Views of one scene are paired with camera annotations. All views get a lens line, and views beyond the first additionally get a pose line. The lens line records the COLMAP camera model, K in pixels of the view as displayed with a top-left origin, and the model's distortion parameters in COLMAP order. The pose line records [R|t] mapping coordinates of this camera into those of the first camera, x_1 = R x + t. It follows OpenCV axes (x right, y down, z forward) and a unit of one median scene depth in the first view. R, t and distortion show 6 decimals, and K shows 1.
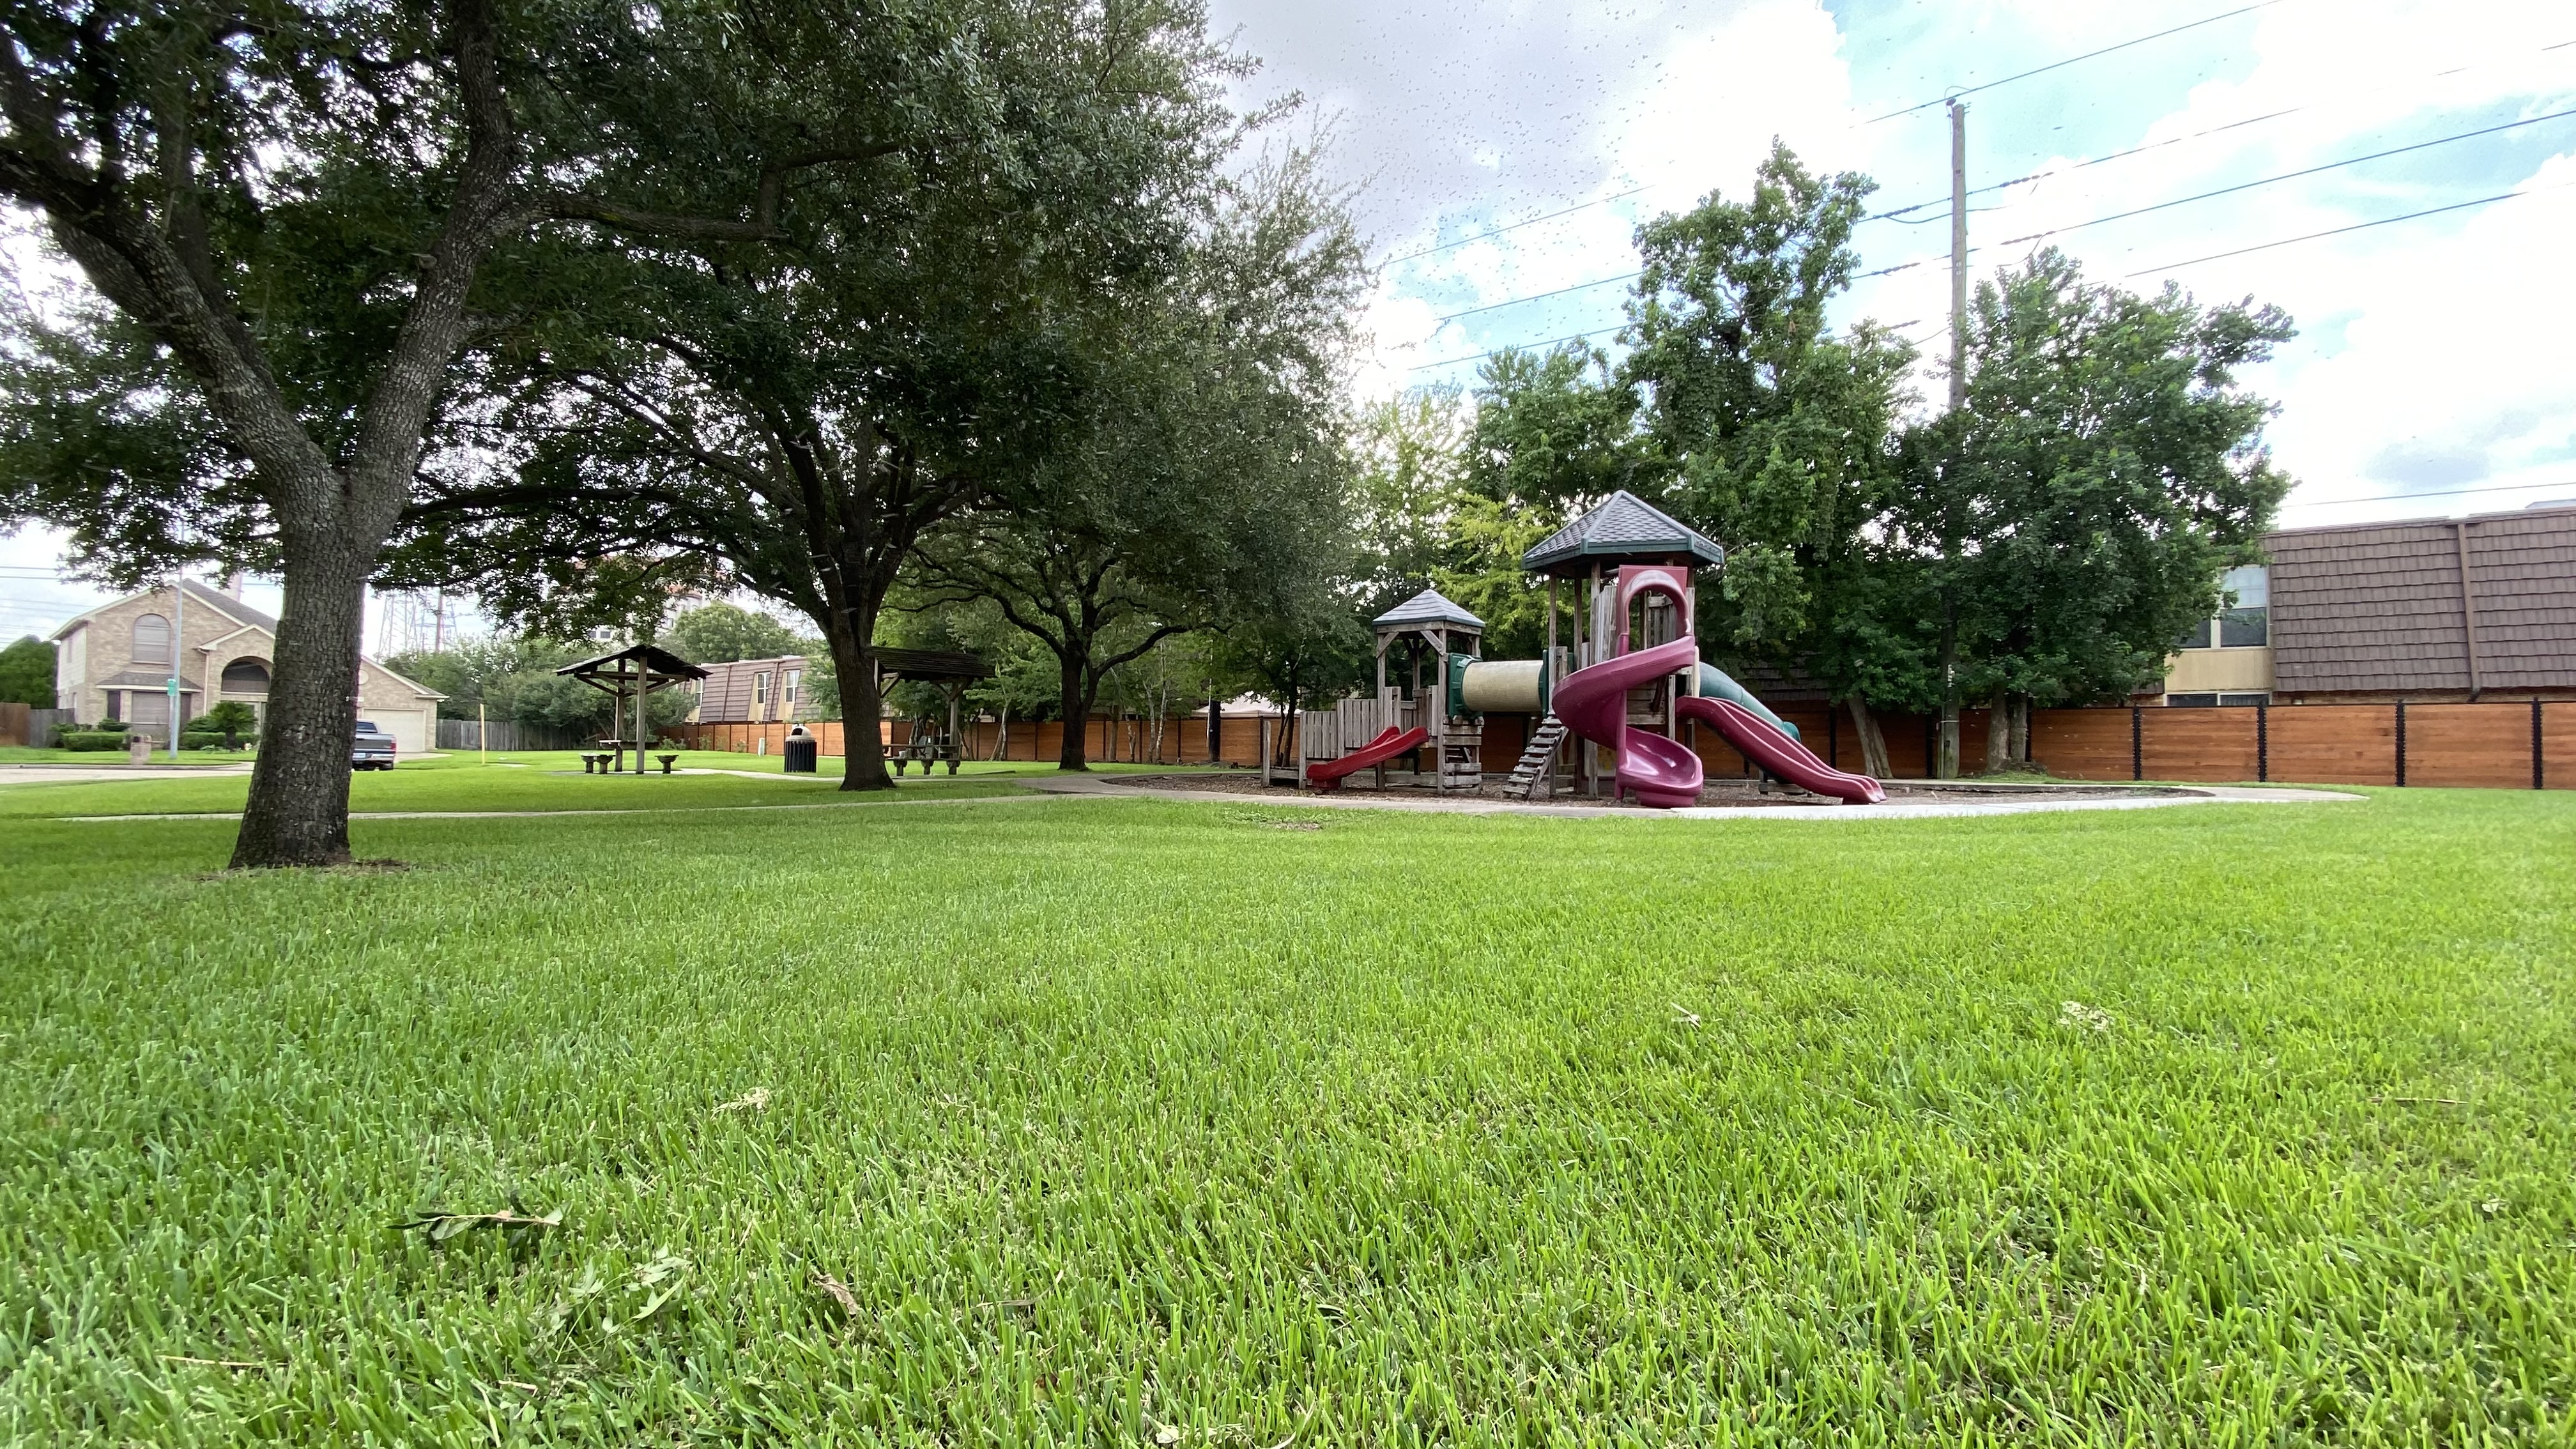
lens RADIAL K [[1049.3, 0, 1258.8], [0, 1049.3, 732.7], [0, 0, 1]] dist [-0.037880, -0.000302]
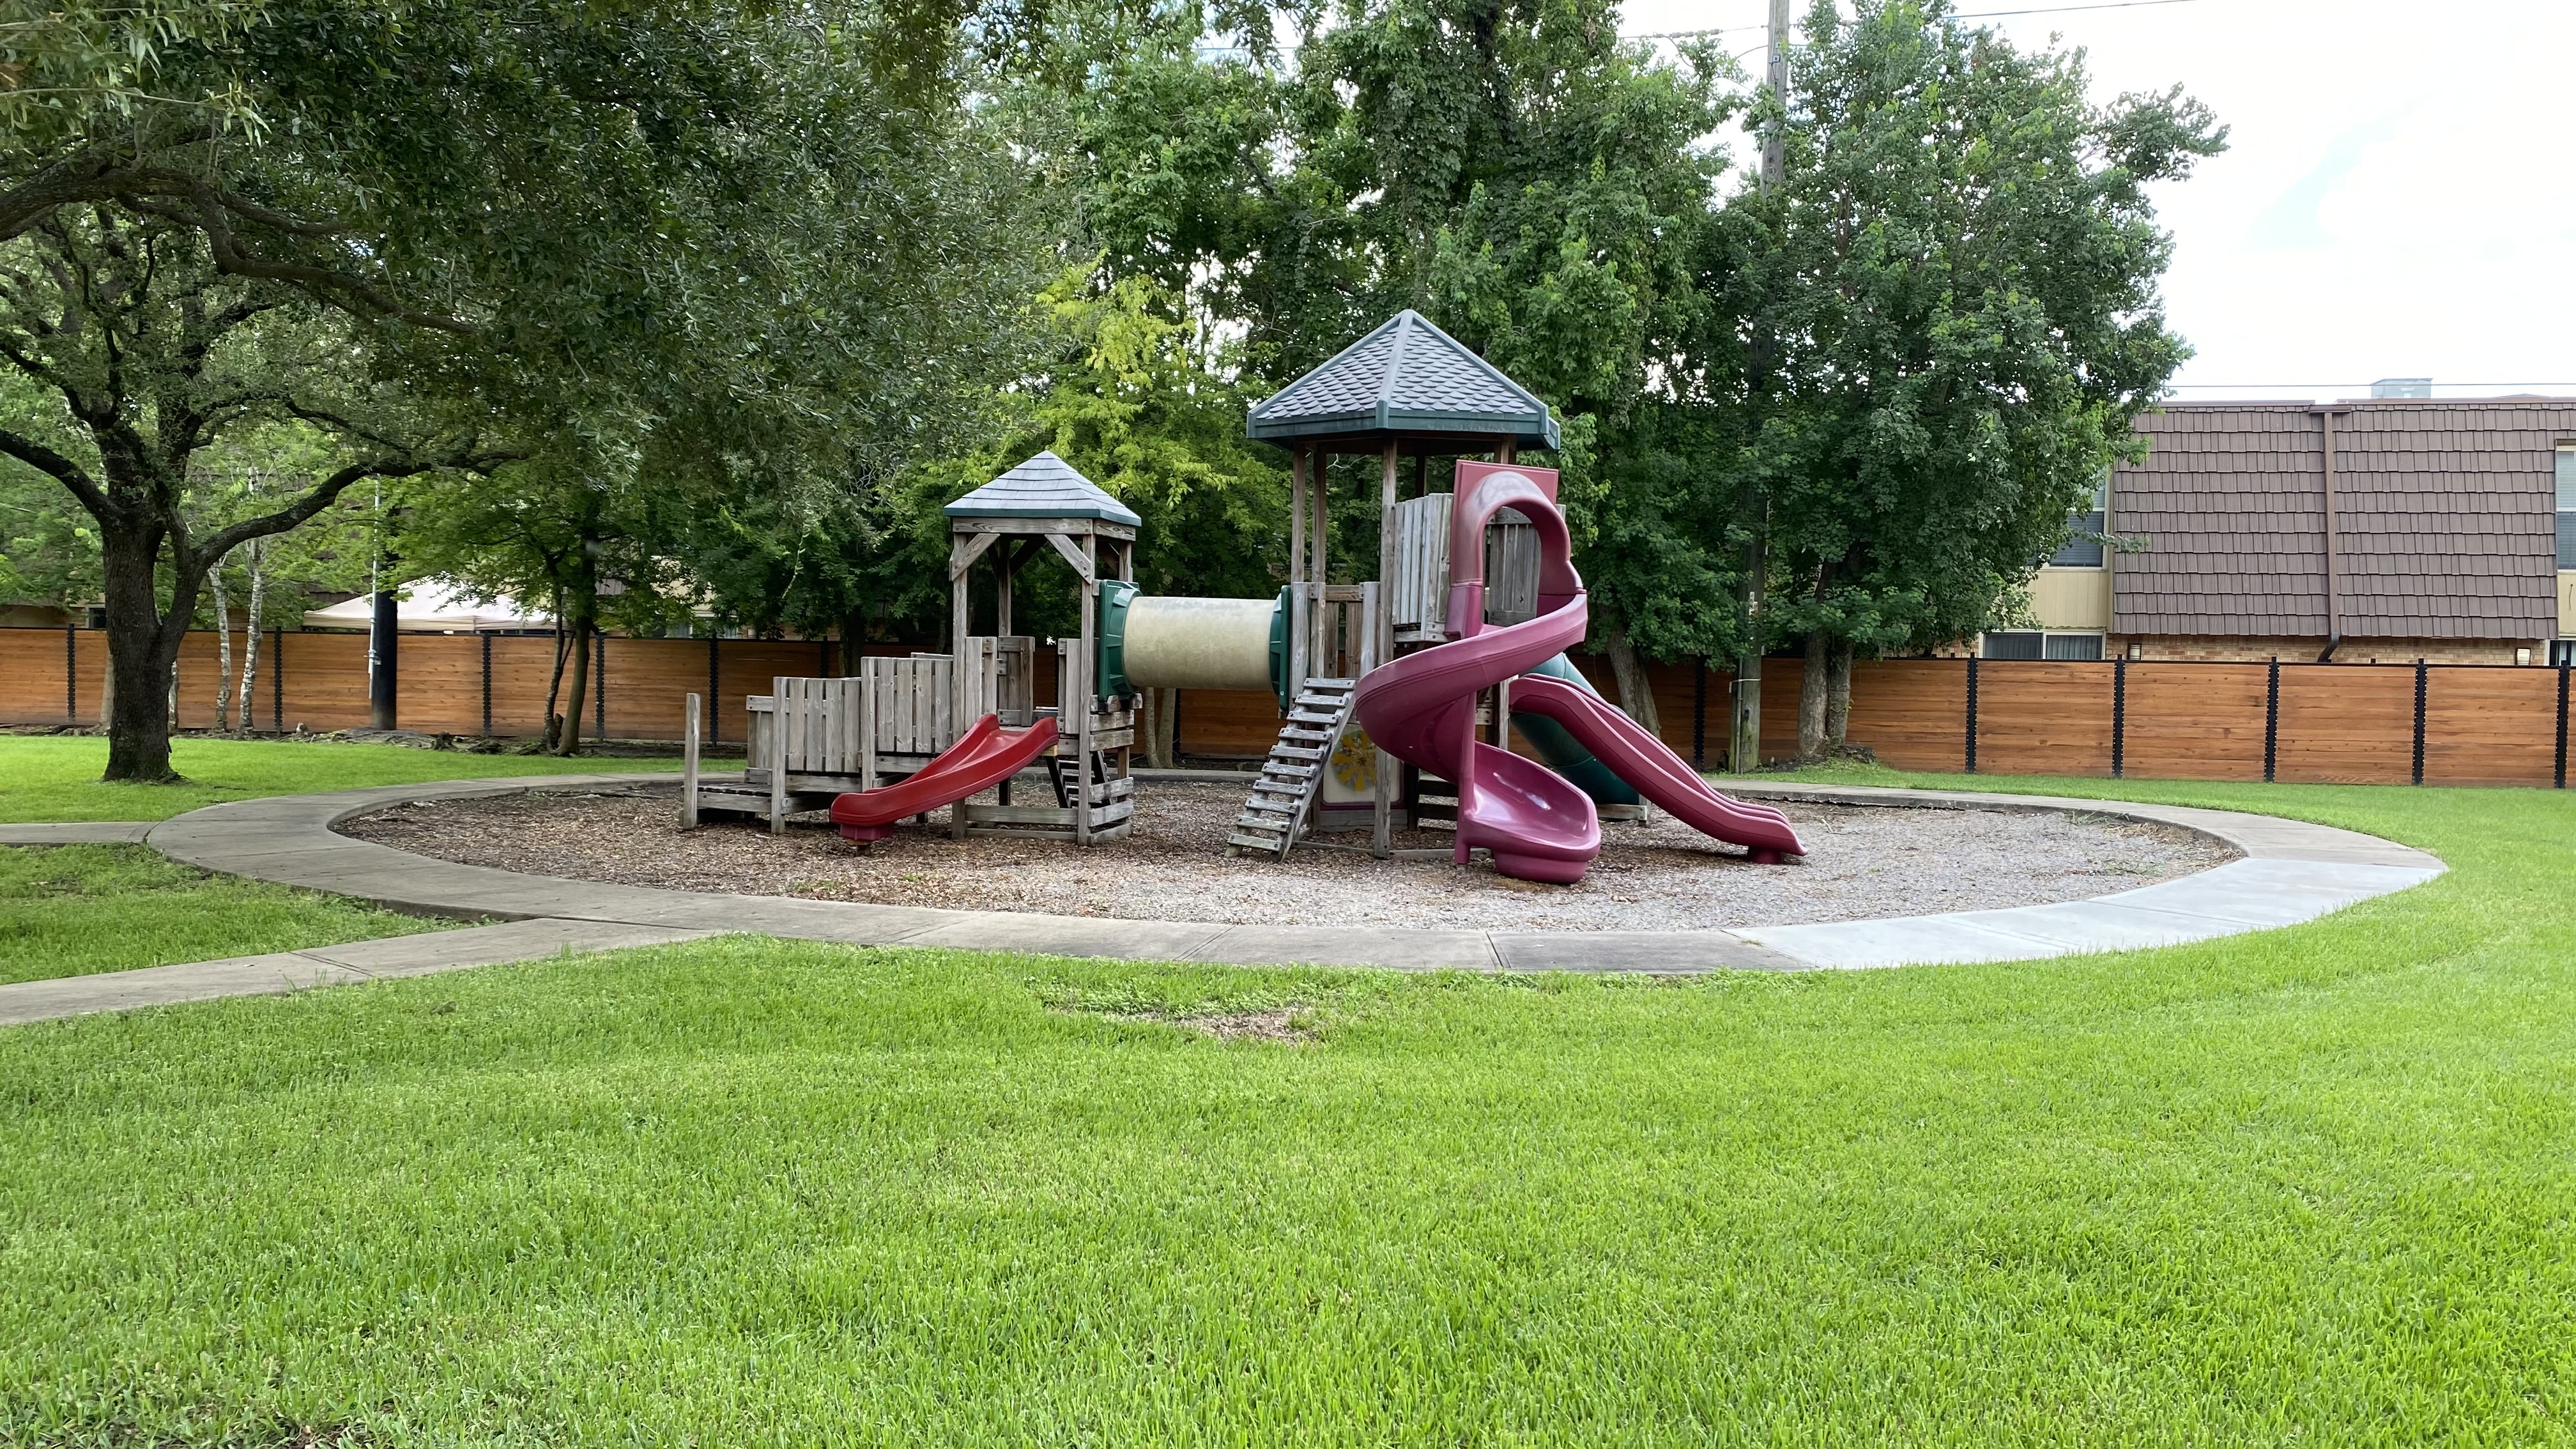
lens RADIAL K [[2027.4, 0, 1287.5], [0, 2027.4, 681.2], [0, 0, 1]] dist [0.030022, 0.001129]
pose [[0.873806, -0.002665, 0.486267, -0.220334], [-0.018285, 0.999098, 0.038334, -0.060448], [-0.485930, -0.042388, 0.872969, 0.042206]]
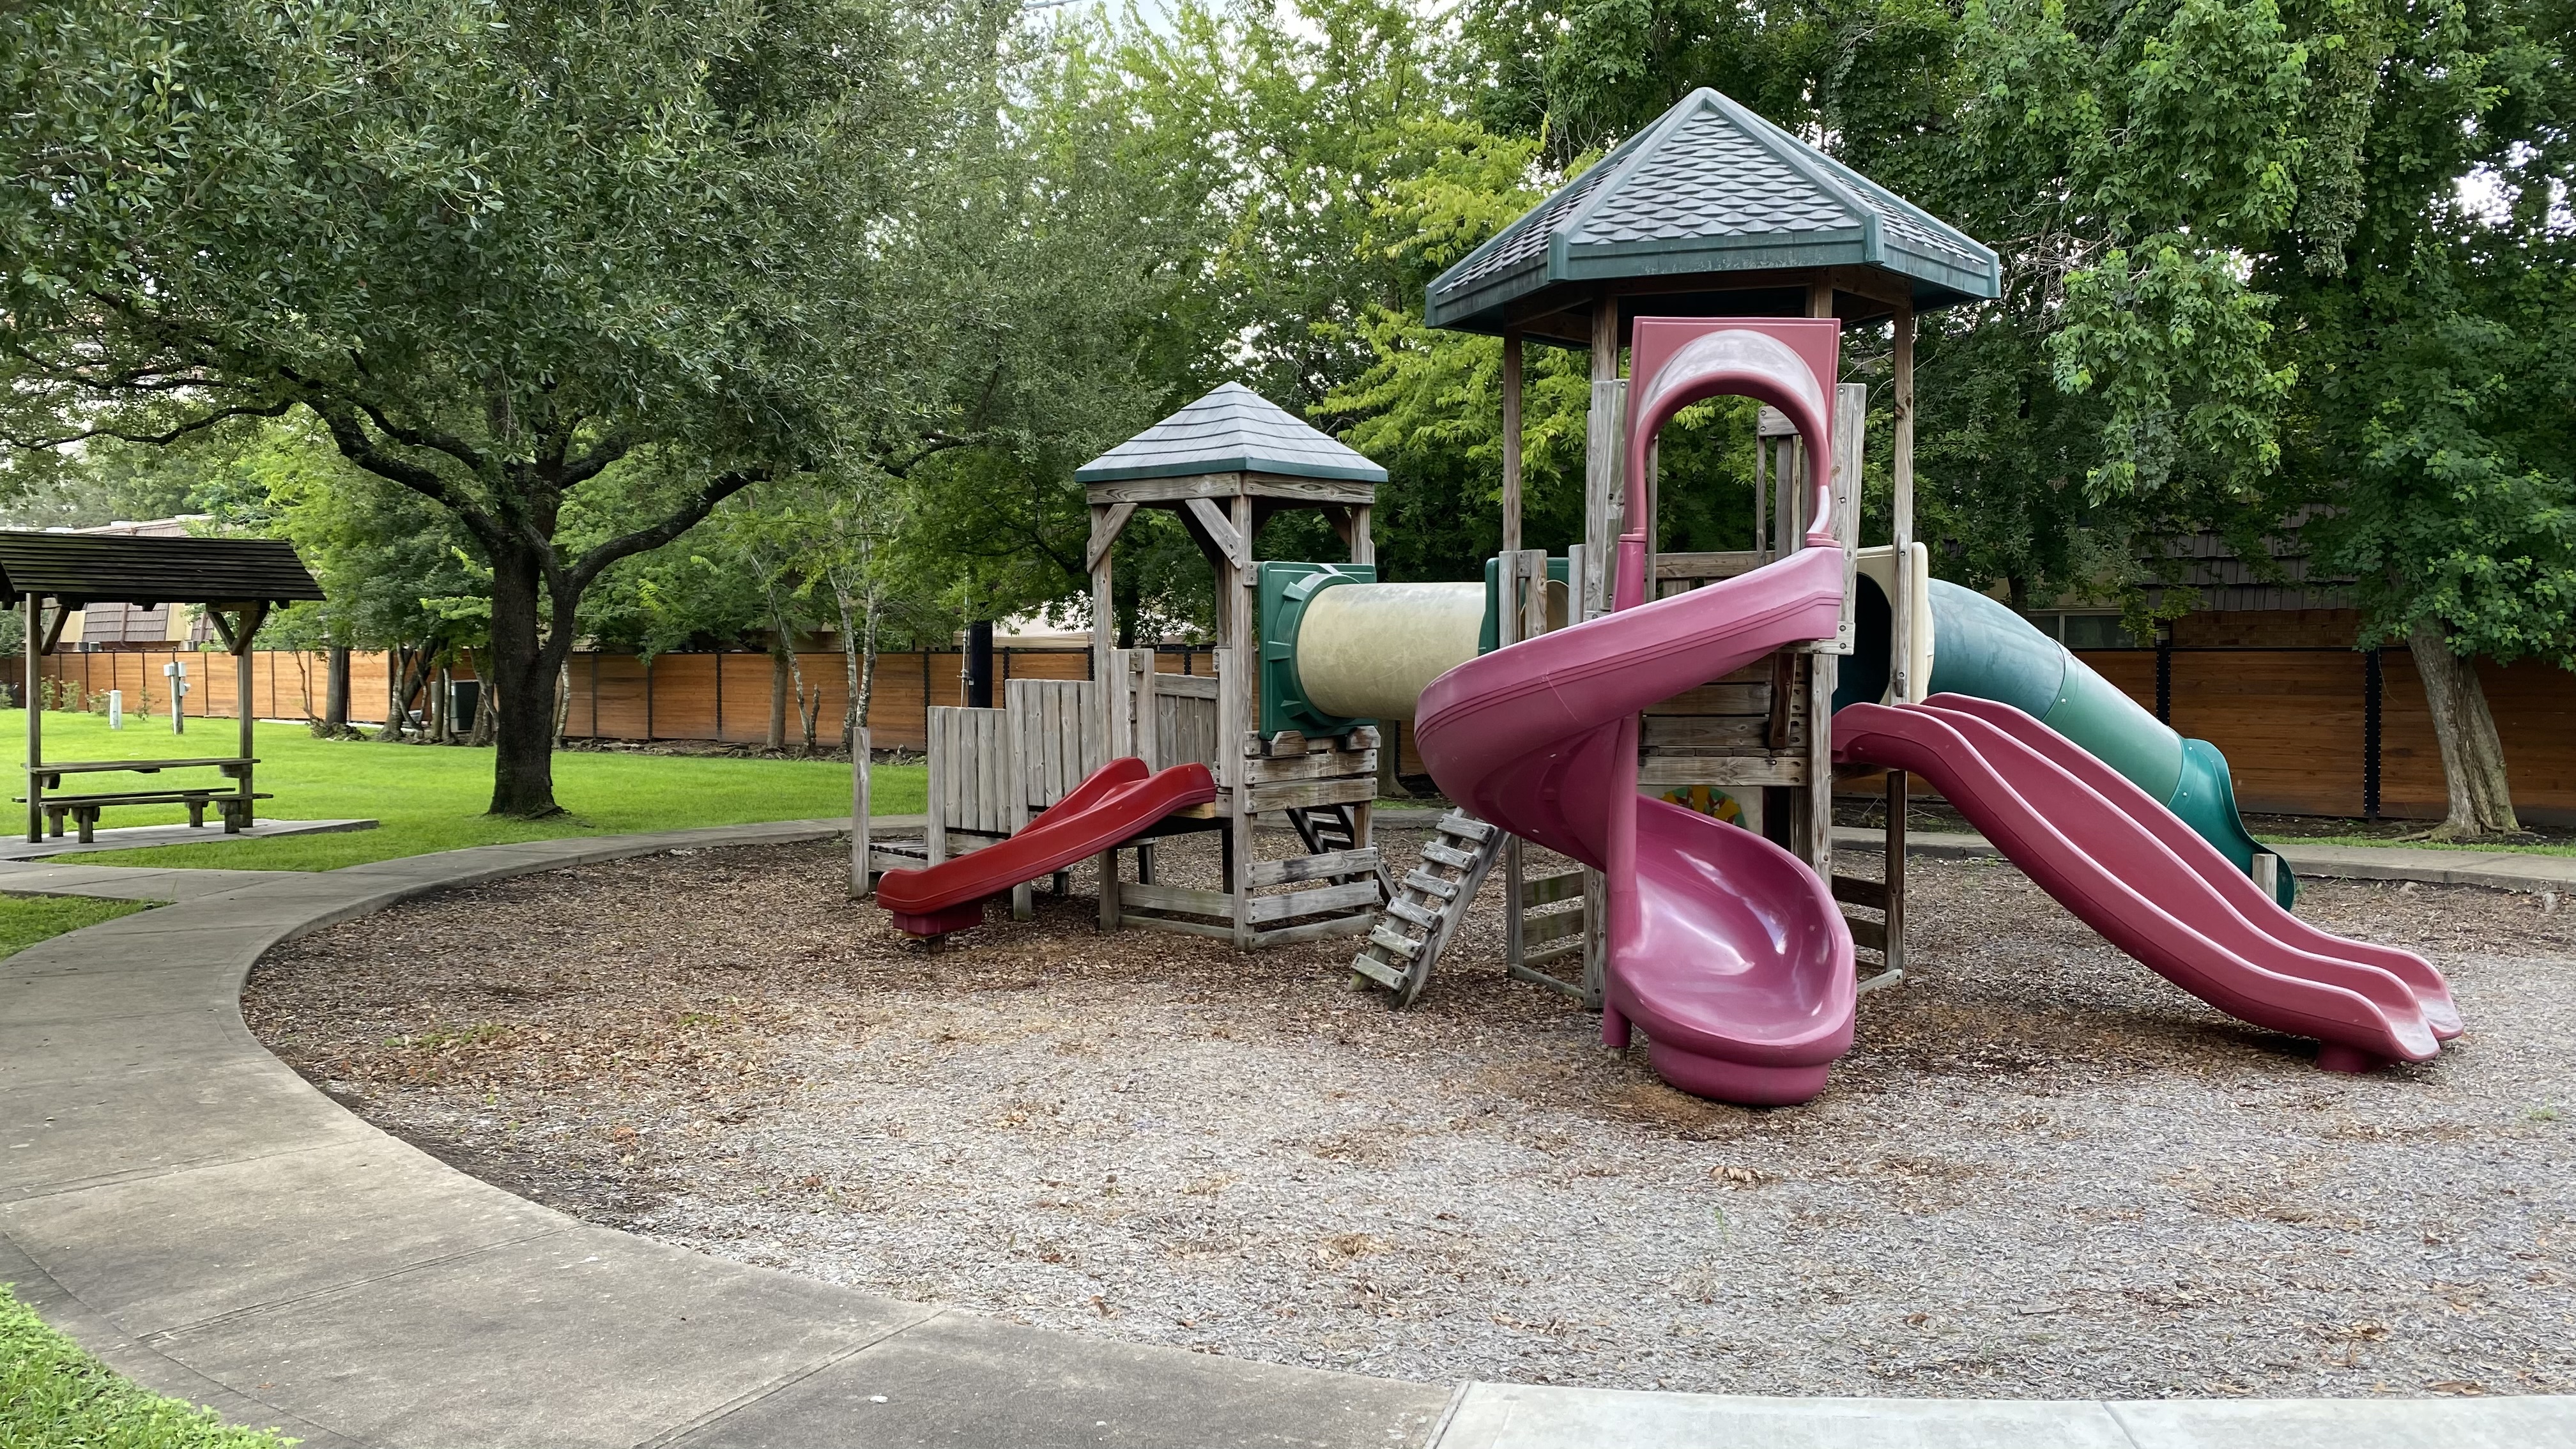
lens RADIAL K [[1945.9, 0, 1288.0], [0, 1945.9, 724.5], [0, 0, 1]] dist [-0.004335, -0.006093]
pose [[0.999569, -0.014227, -0.025691, 0.191697], [0.015758, 0.998049, 0.060420, -0.055344], [0.024781, -0.060798, 0.997842, 0.296027]]
